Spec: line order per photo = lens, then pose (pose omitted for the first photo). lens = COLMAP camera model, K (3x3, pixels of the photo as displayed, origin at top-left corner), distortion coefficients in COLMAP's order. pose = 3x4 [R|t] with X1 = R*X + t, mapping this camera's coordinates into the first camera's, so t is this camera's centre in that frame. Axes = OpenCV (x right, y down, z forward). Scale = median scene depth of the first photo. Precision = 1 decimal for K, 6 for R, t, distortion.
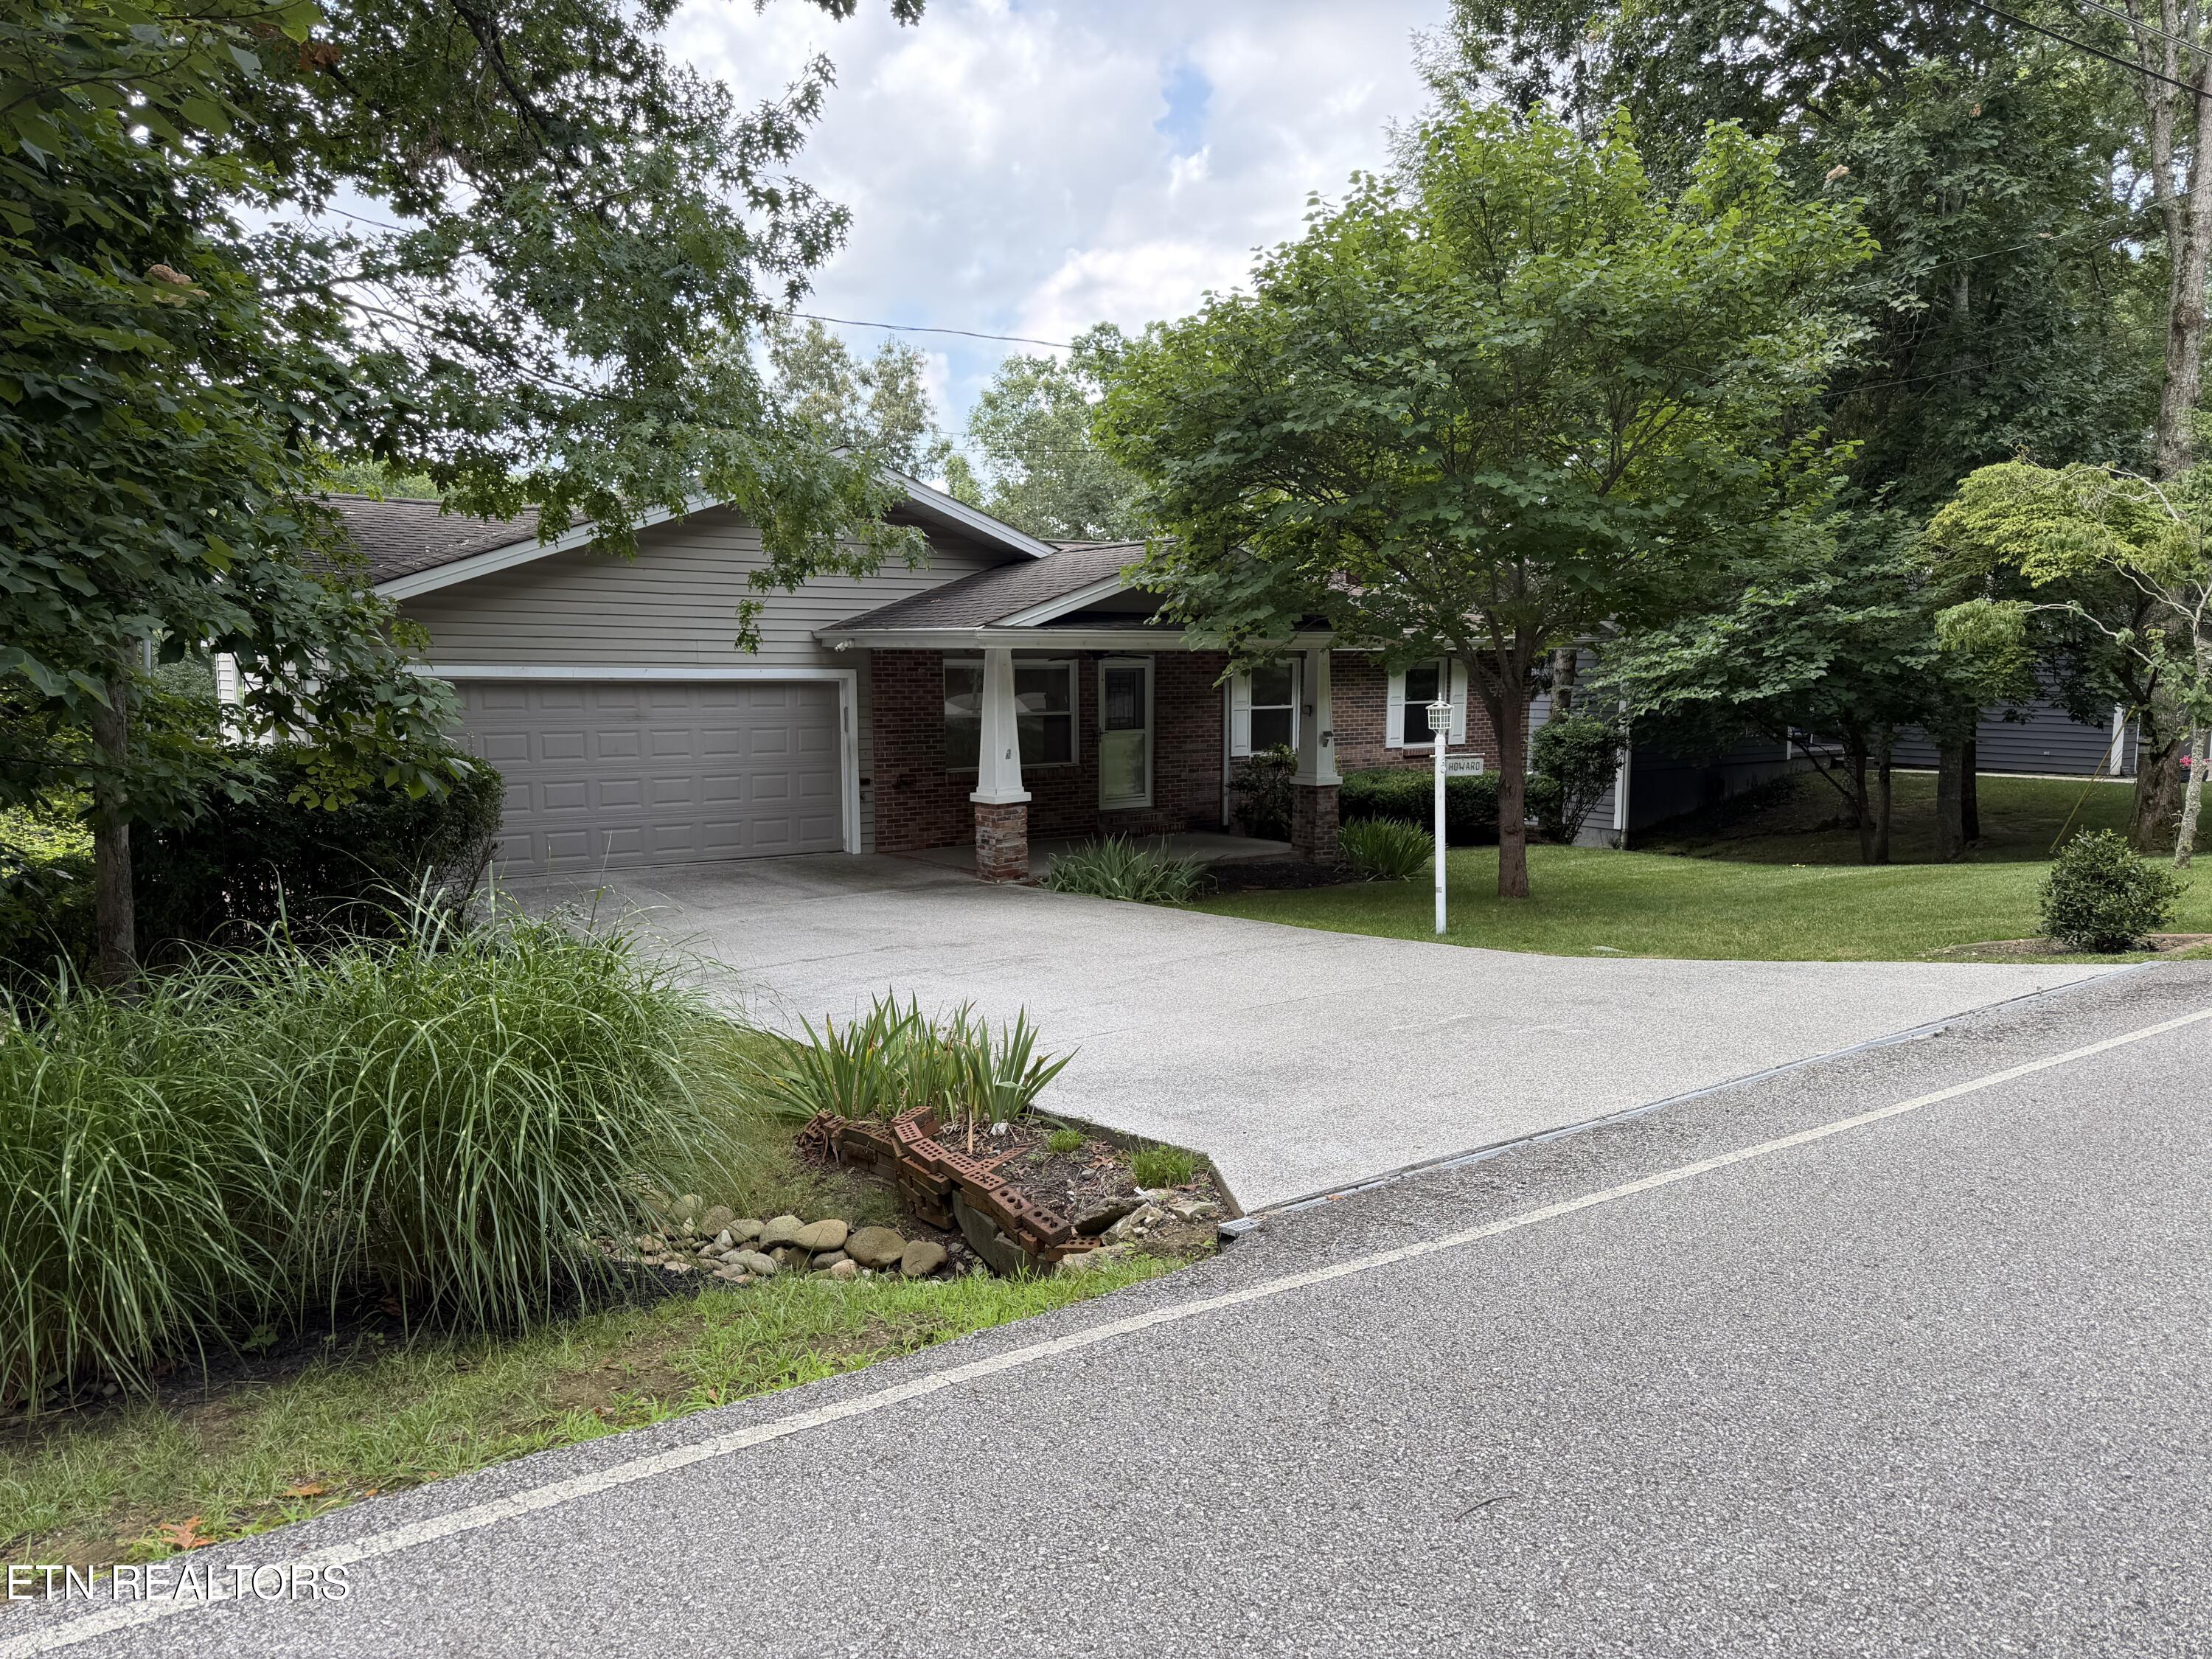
lens RADIAL K [[1555.8, 0, 1114.4], [0, 1555.8, 832.8], [0, 0, 1]] dist [0.090977, -0.112113]
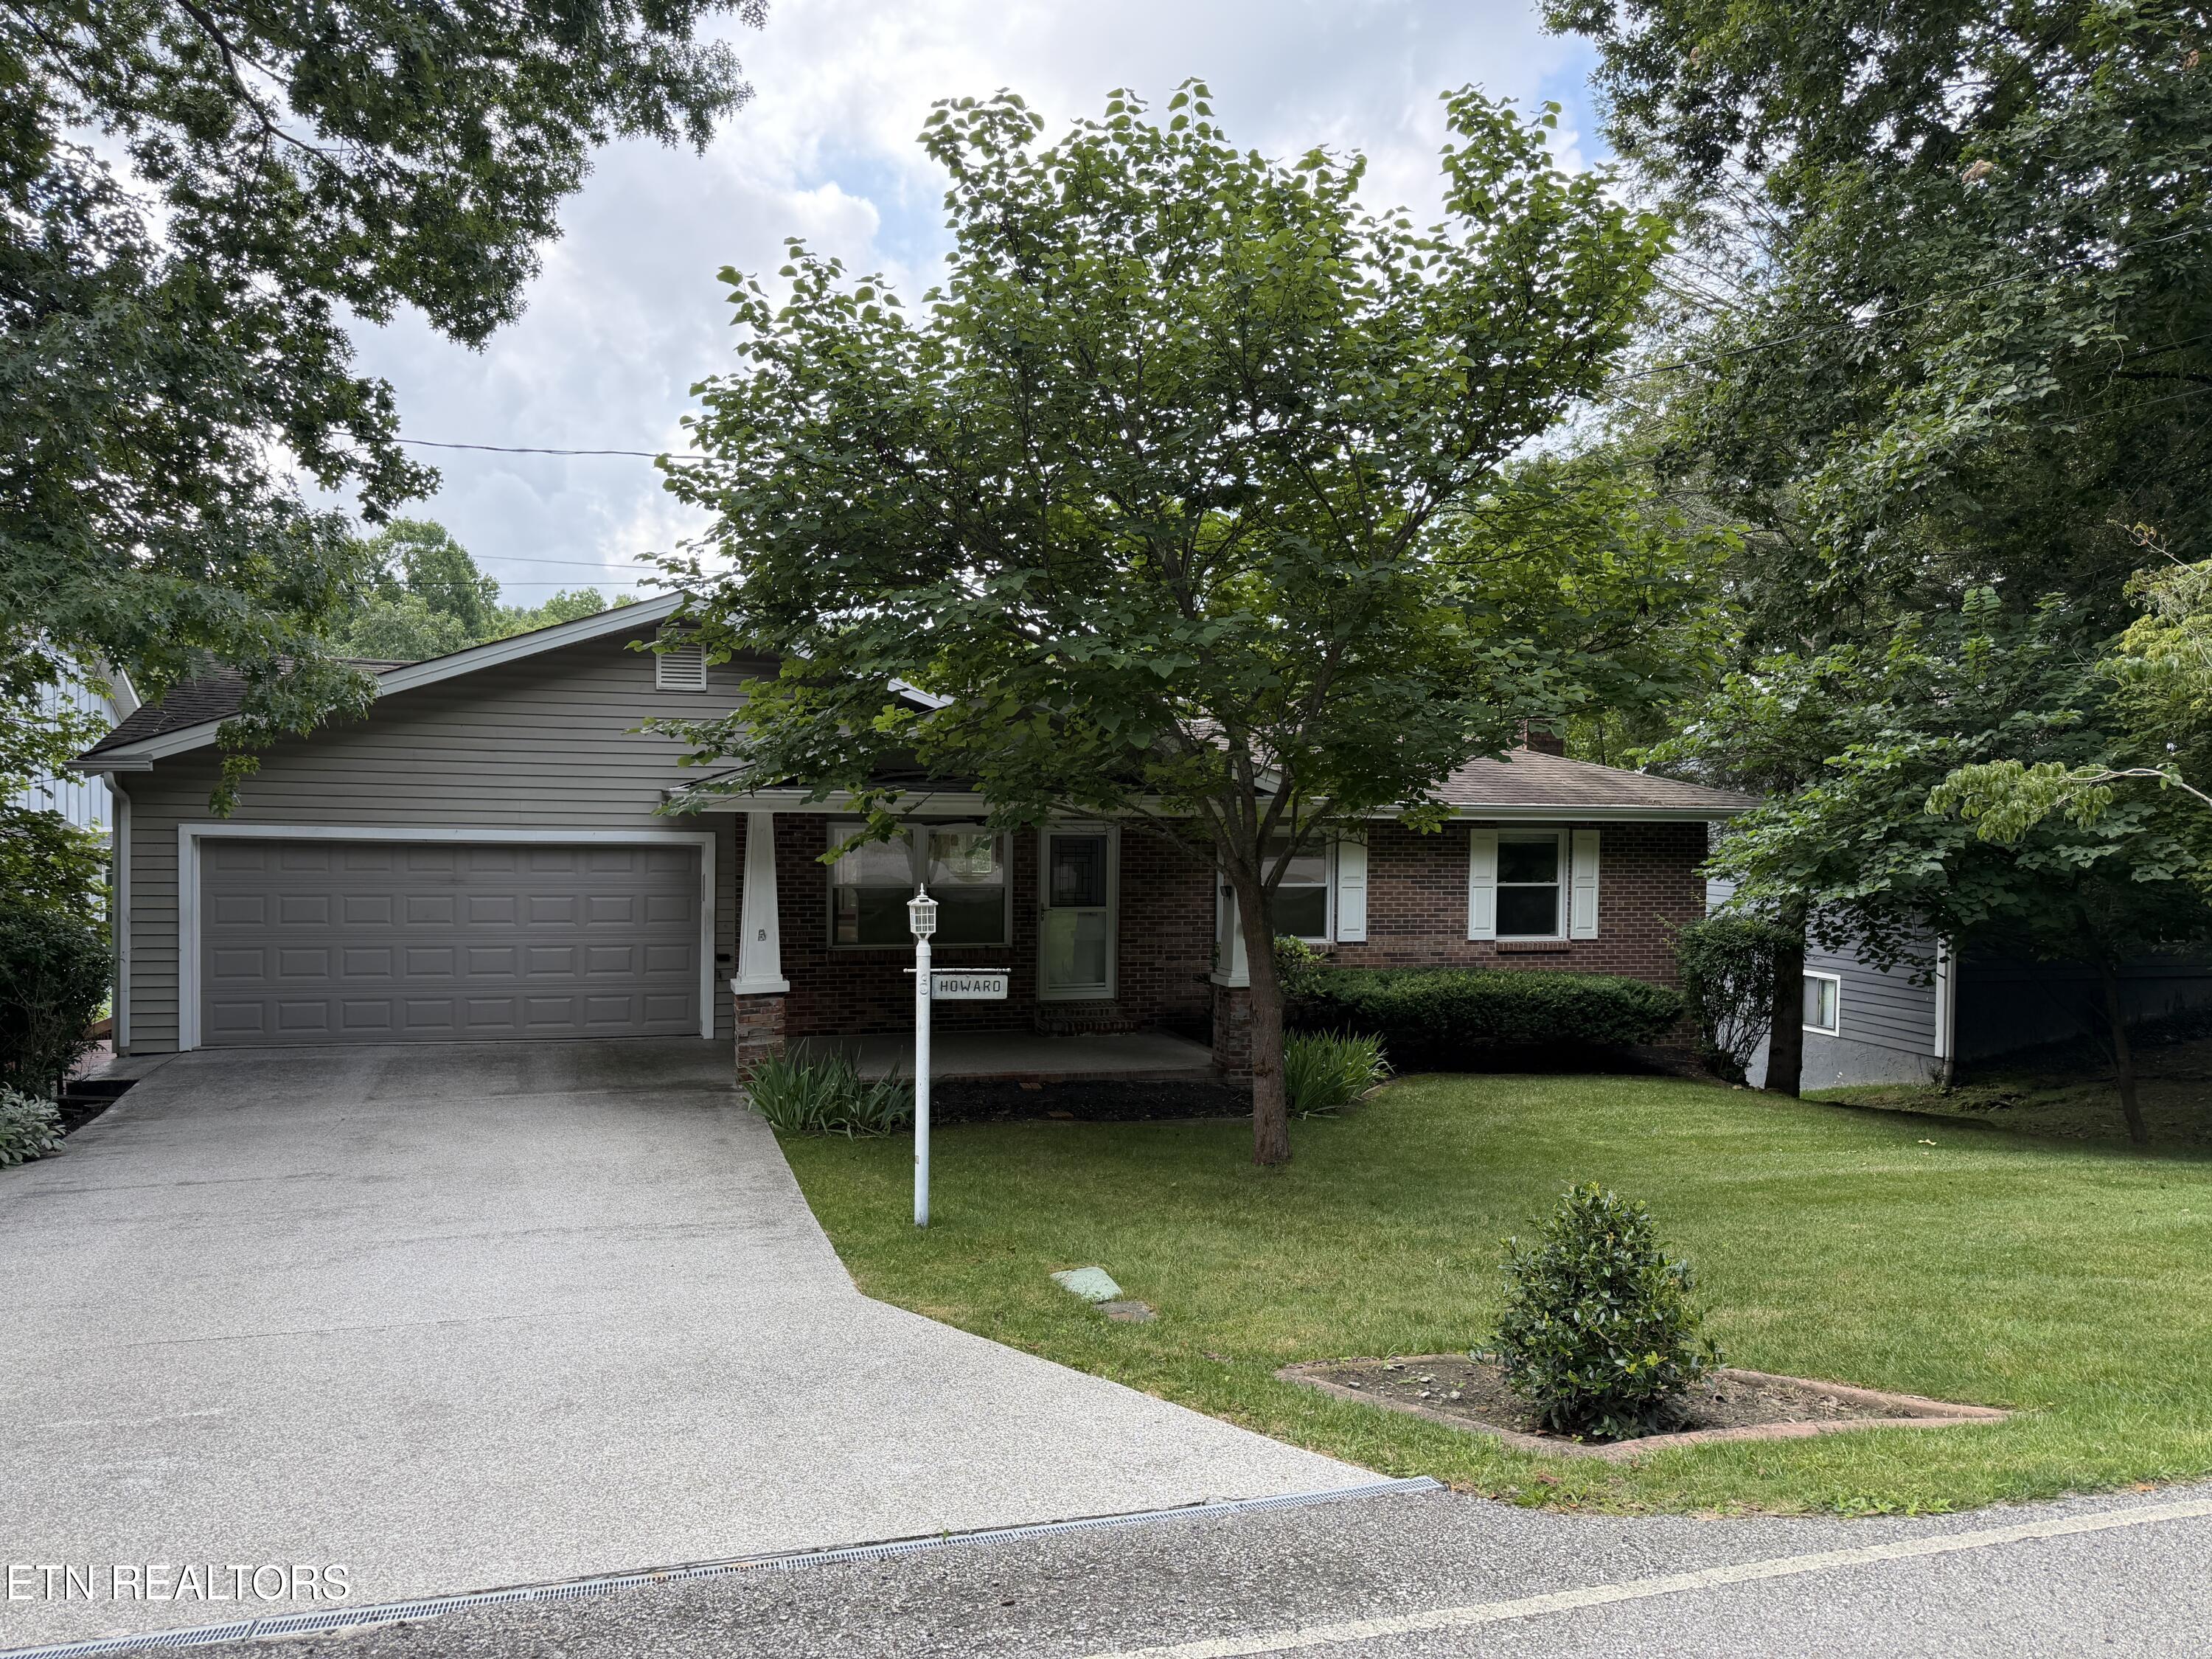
lens RADIAL K [[1557.7, 0, 1100.9], [0, 1557.7, 836.7], [0, 0, 1]] dist [0.078978, -0.119758]
pose [[0.935641, 0.018755, -0.352455, 0.358102], [-0.052758, 0.994800, -0.087115, -0.034944], [0.348989, 0.100103, 0.931765, 0.232723]]
